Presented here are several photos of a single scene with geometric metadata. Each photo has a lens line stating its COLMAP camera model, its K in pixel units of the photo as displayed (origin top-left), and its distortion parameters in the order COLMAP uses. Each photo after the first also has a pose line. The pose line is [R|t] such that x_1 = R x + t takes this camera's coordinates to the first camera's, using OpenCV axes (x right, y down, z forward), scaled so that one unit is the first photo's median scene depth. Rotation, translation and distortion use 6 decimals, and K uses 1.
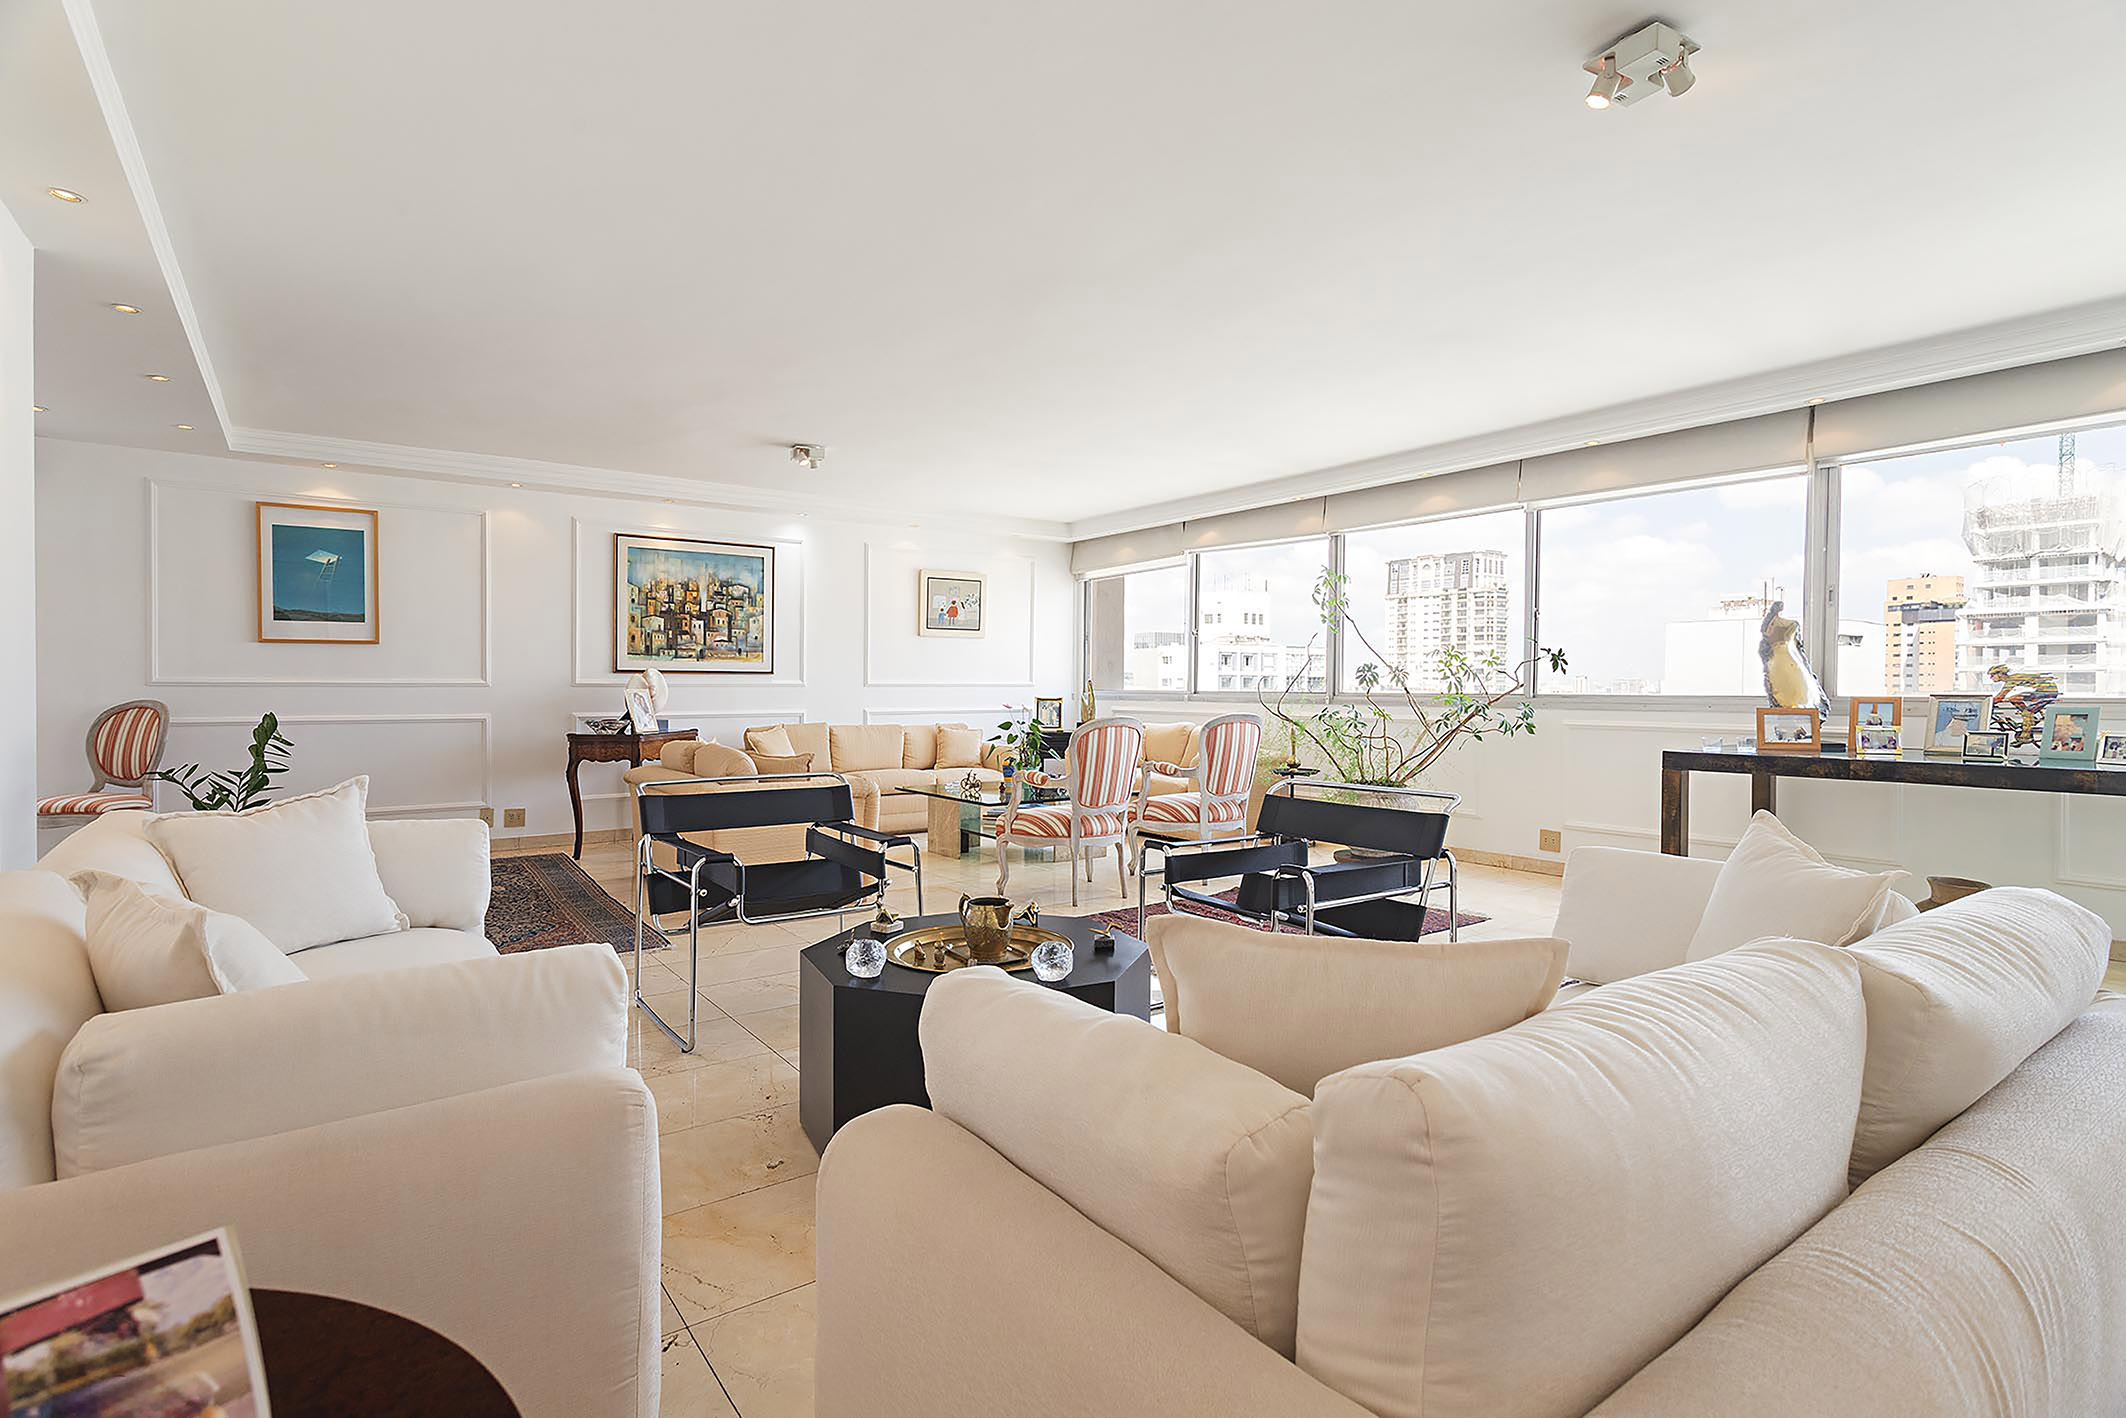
lens RADIAL K [[1010.6, 0, 1063.7], [0, 1010.6, 702.4], [0, 0, 1]] dist [0.004469, 0.003142]
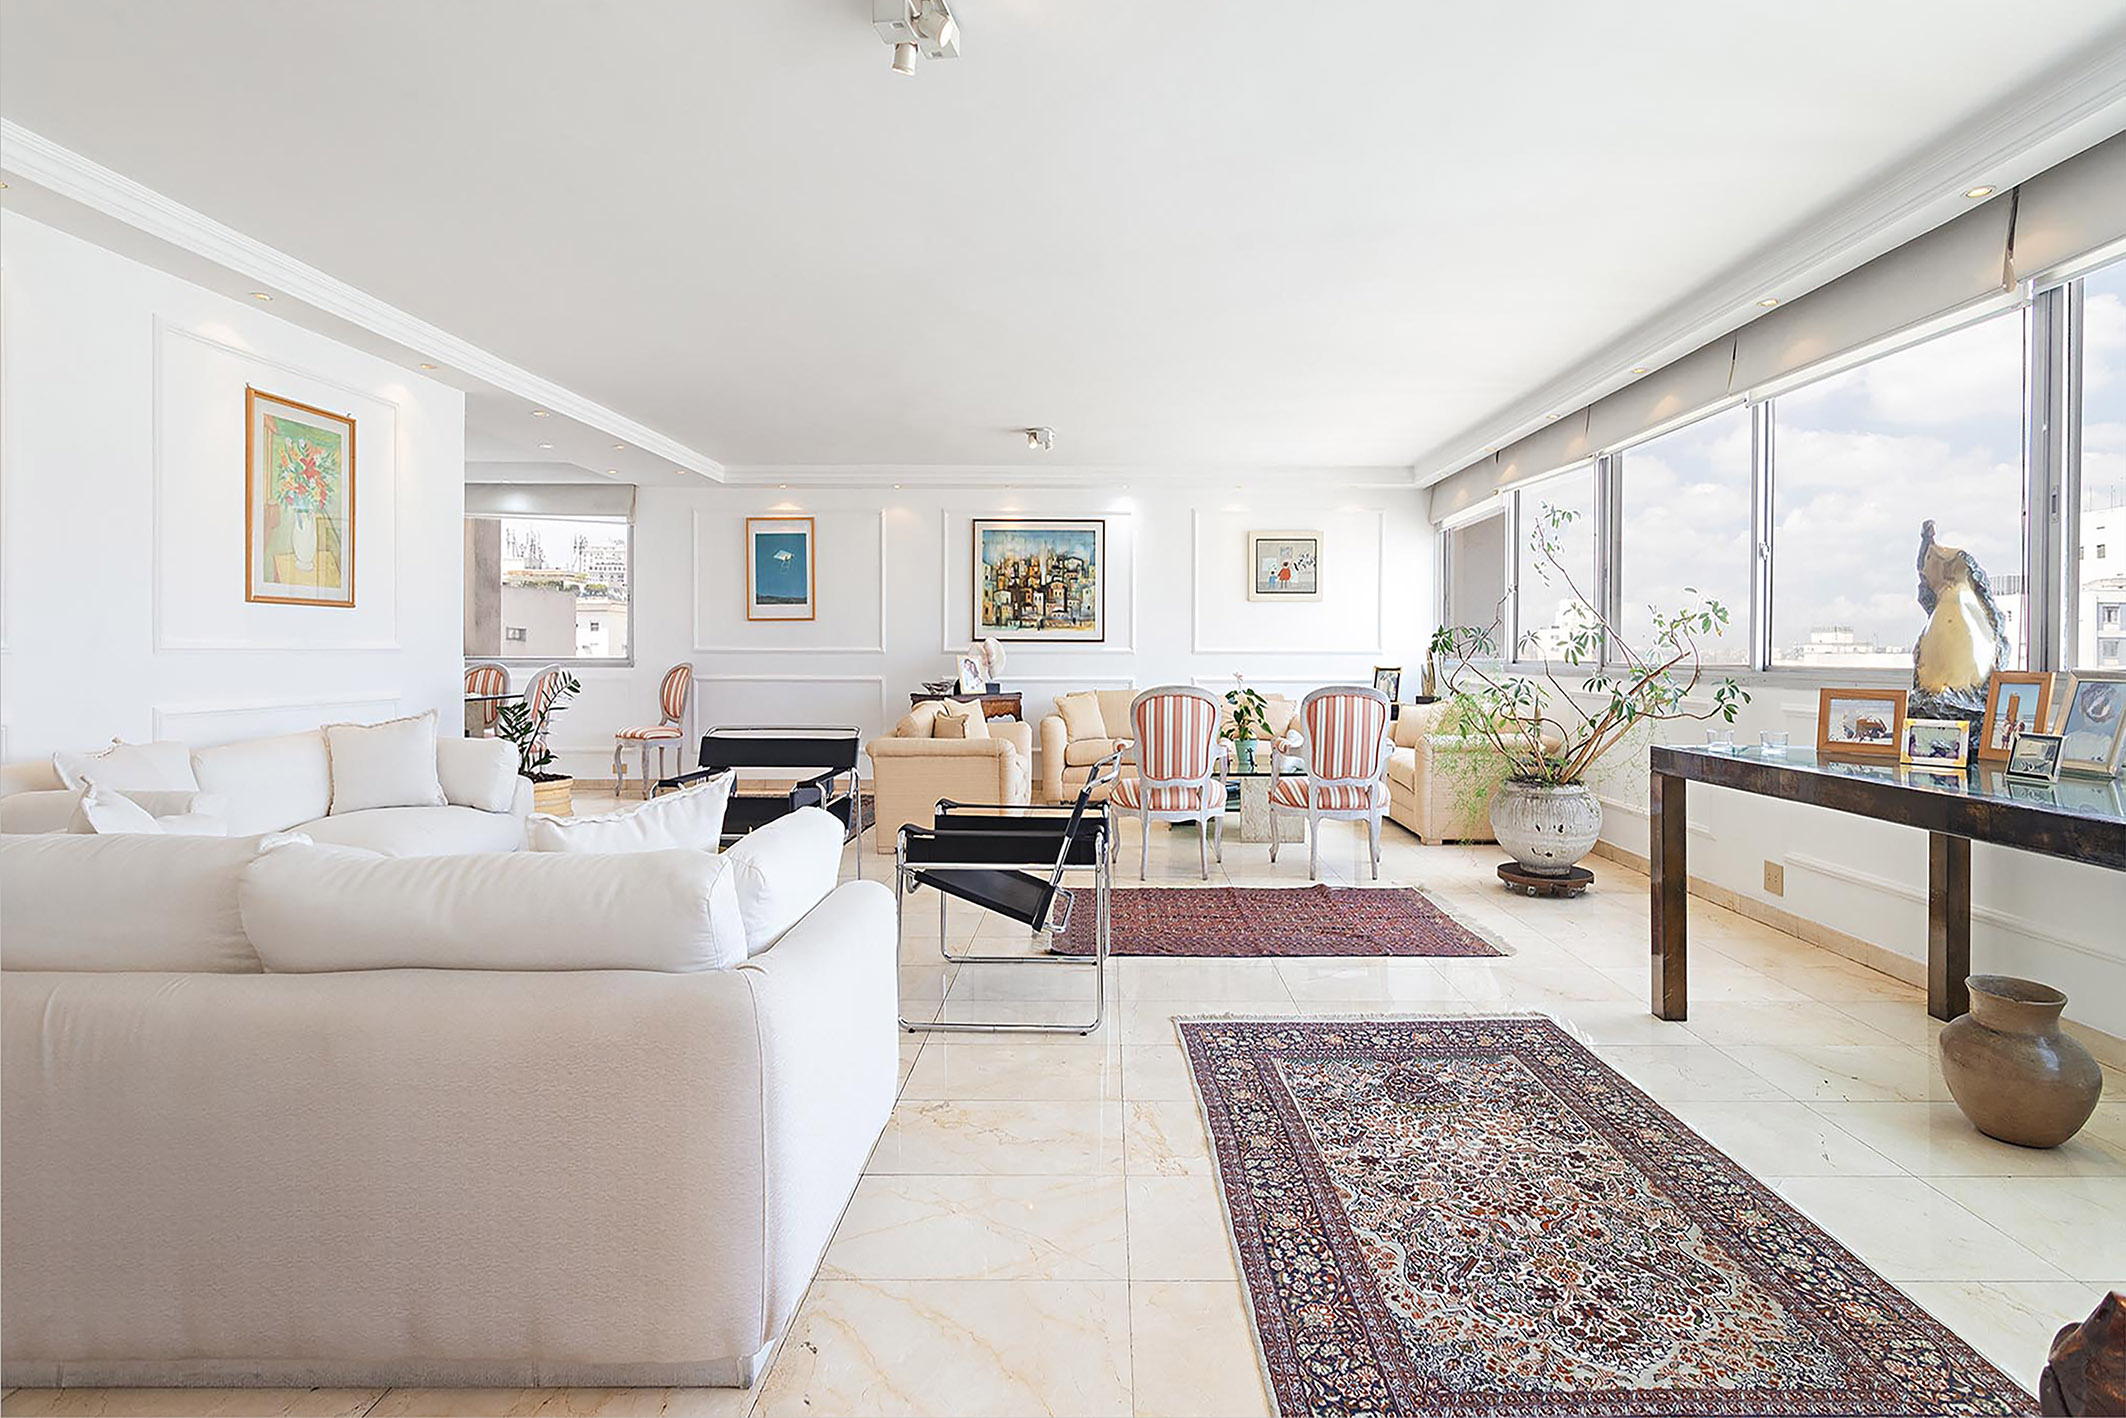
lens RADIAL K [[1139.0, 0, 1111.8], [0, 1139.0, 667.2], [0, 0, 1]] dist [0.006493, 0.000744]
pose [[0.789409, 0.008542, -0.613809, 0.460428], [-0.011063, 0.999939, -0.000313, -0.001622], [0.613768, 0.007038, 0.789455, 0.080882]]
